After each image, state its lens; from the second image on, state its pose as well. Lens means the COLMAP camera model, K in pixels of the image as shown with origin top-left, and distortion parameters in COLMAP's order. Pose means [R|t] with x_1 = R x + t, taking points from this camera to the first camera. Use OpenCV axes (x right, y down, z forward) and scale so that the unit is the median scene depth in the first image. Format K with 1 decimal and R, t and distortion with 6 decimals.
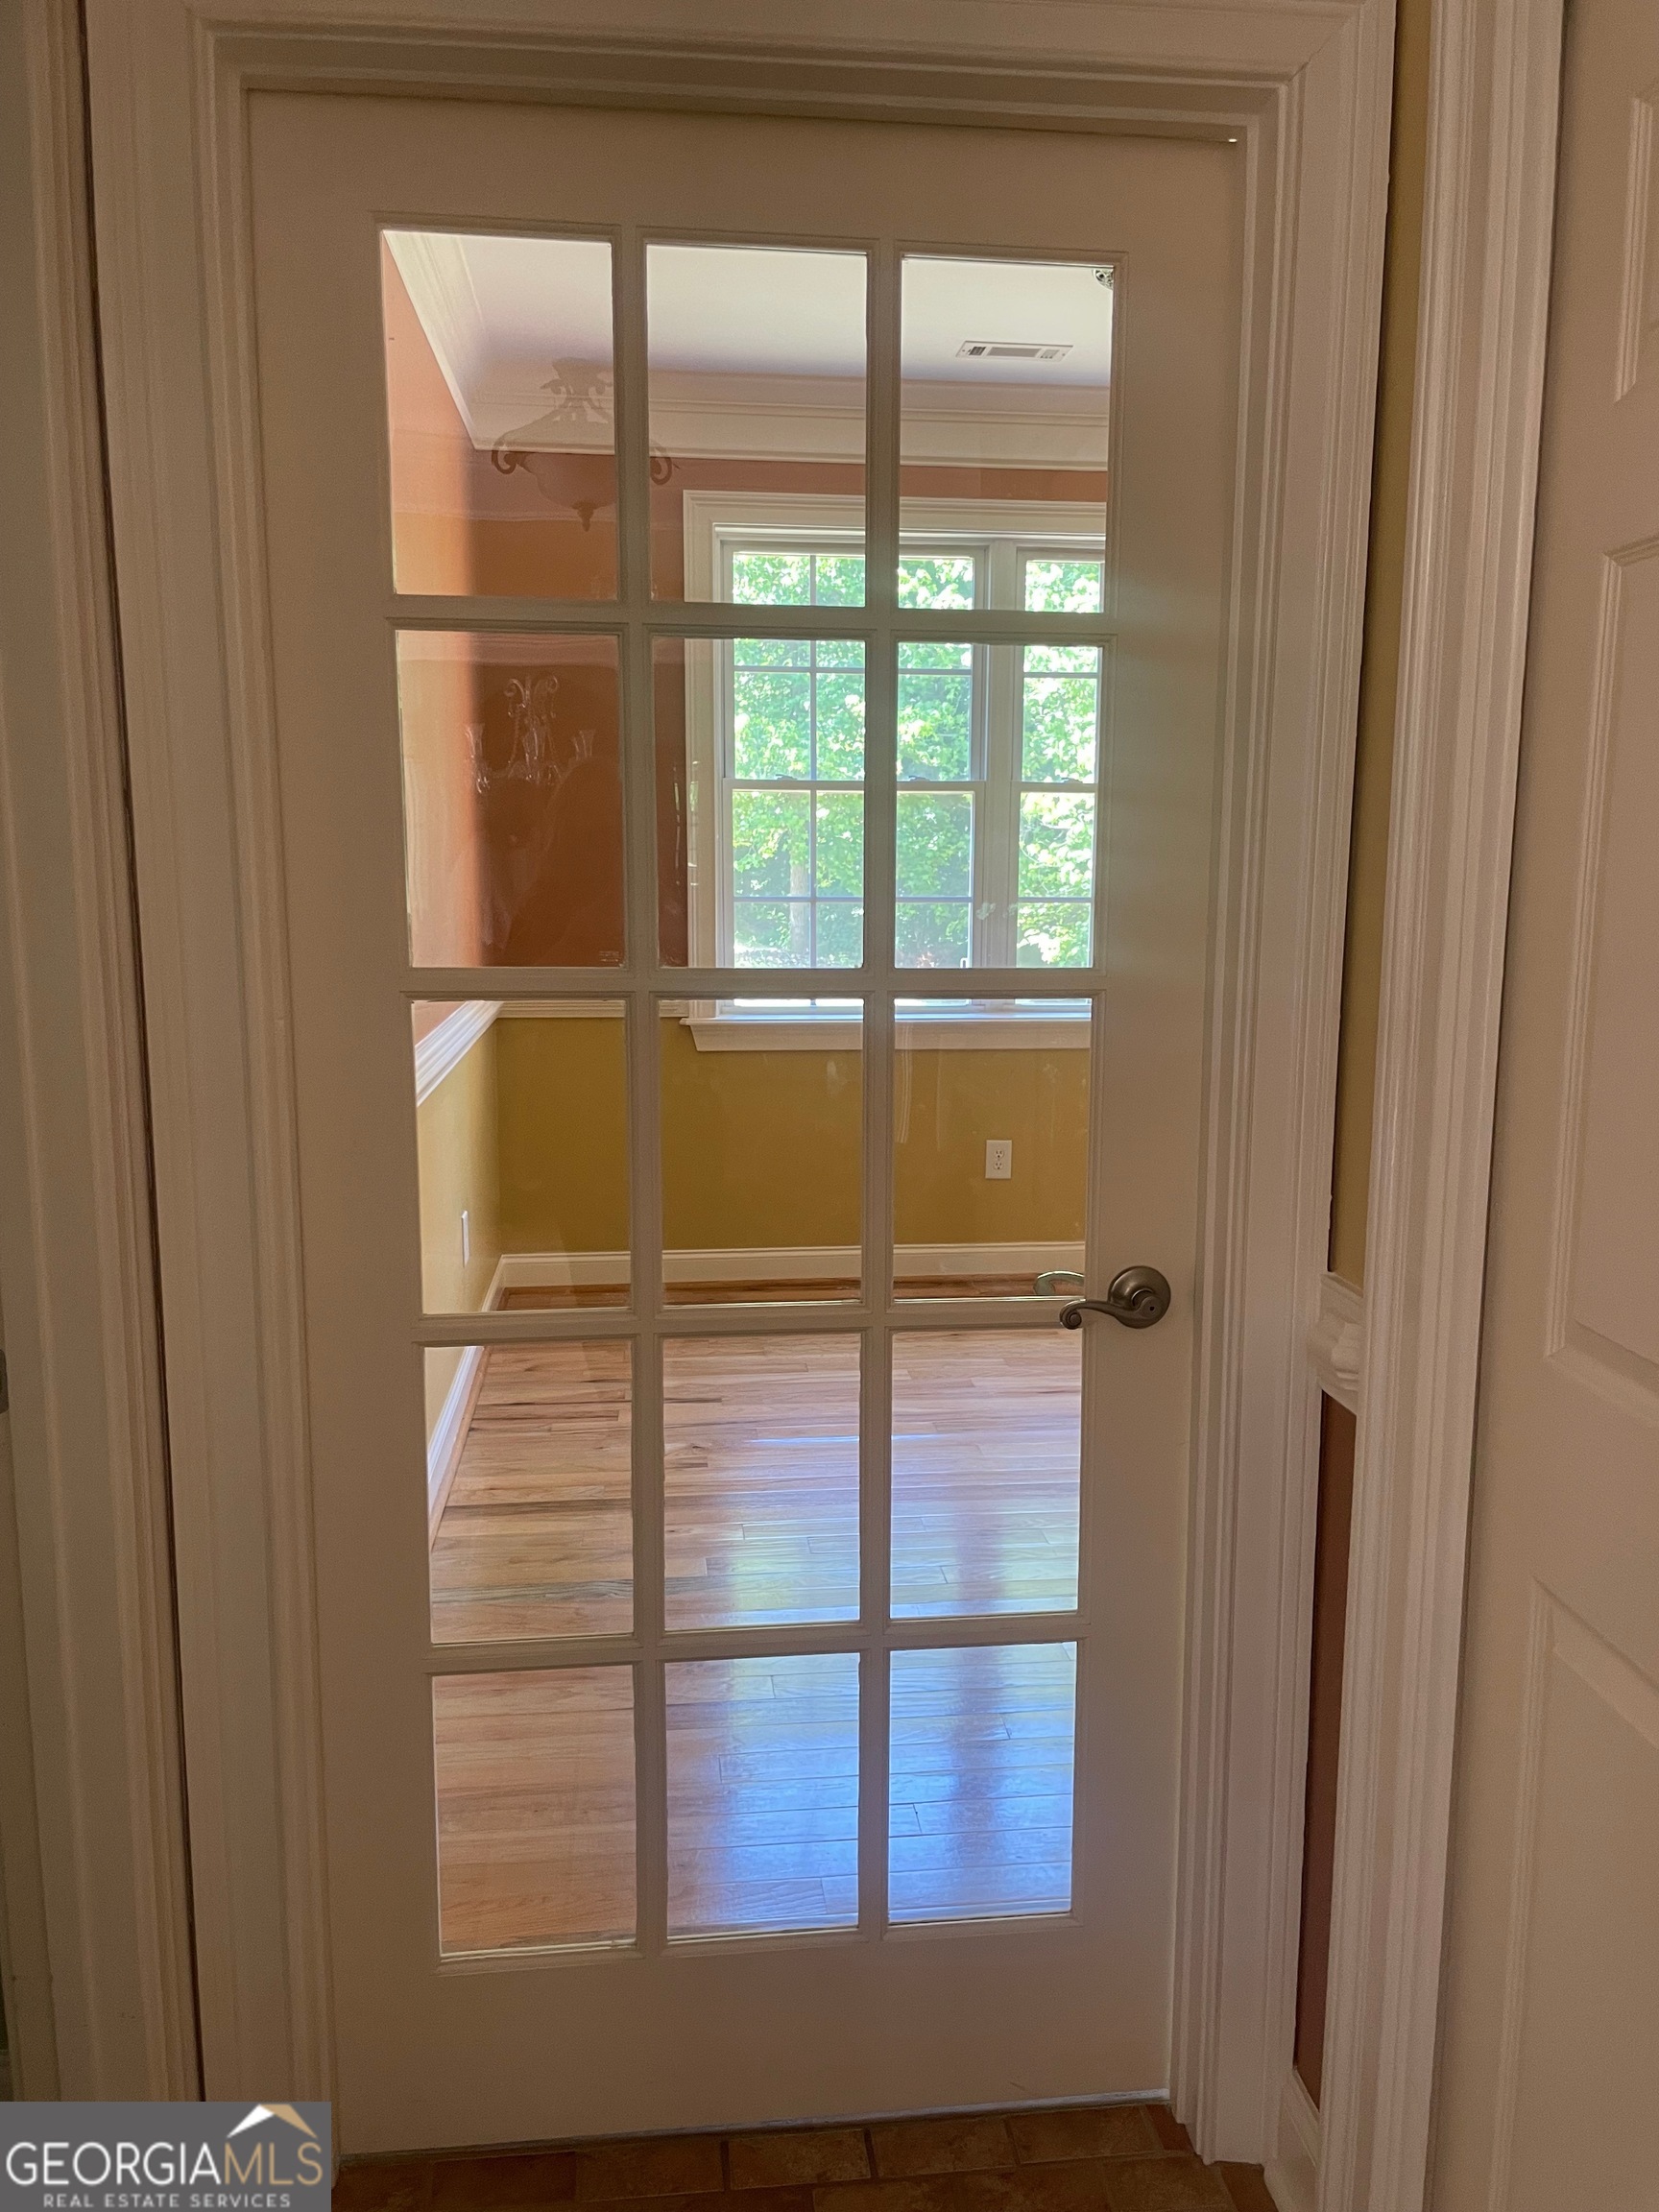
lens RADIAL K [[1691.7, 0, 821.7], [0, 1691.7, 1116.2], [0, 0, 1]] dist [0.054159, -0.059413]
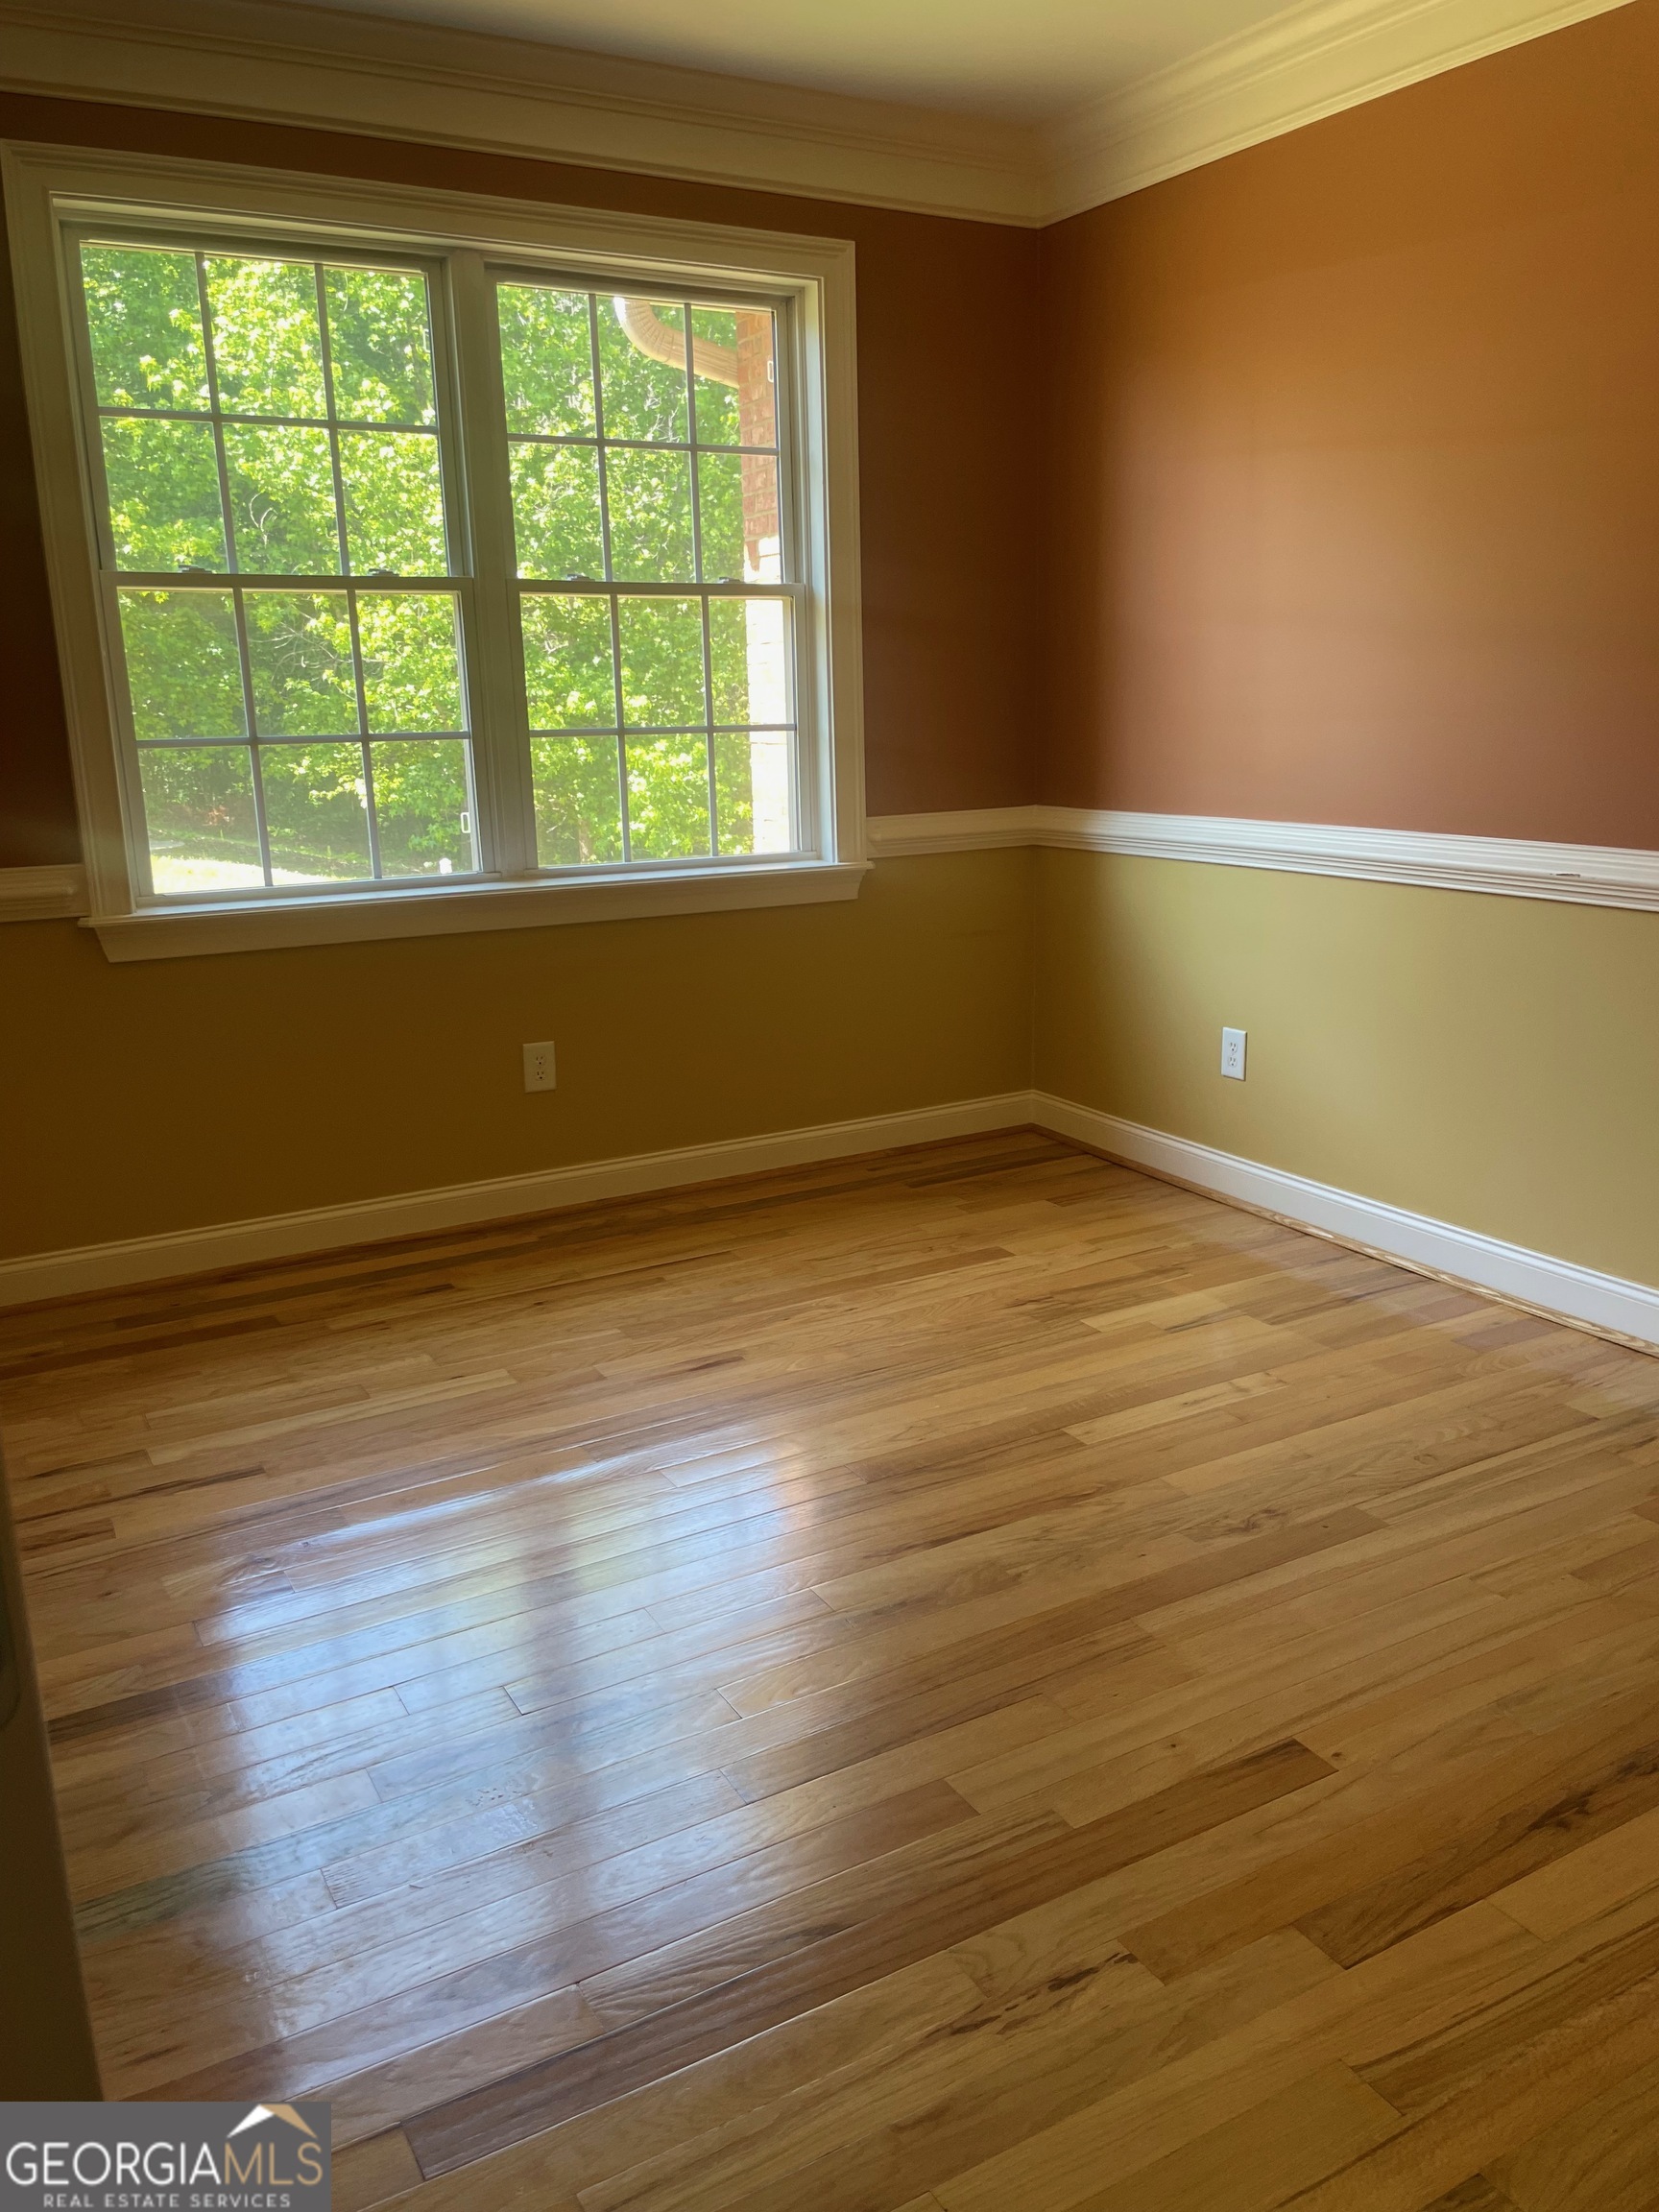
lens RADIAL K [[1691.7, 0, 845.5], [0, 1691.7, 1082.6], [0, 0, 1]] dist [0.054159, -0.059413]
pose [[0.909585, -0.115186, 0.399235, -0.093326], [0.086078, 0.992201, 0.090152, -0.029736], [-0.406505, -0.047636, 0.912406, 0.246189]]
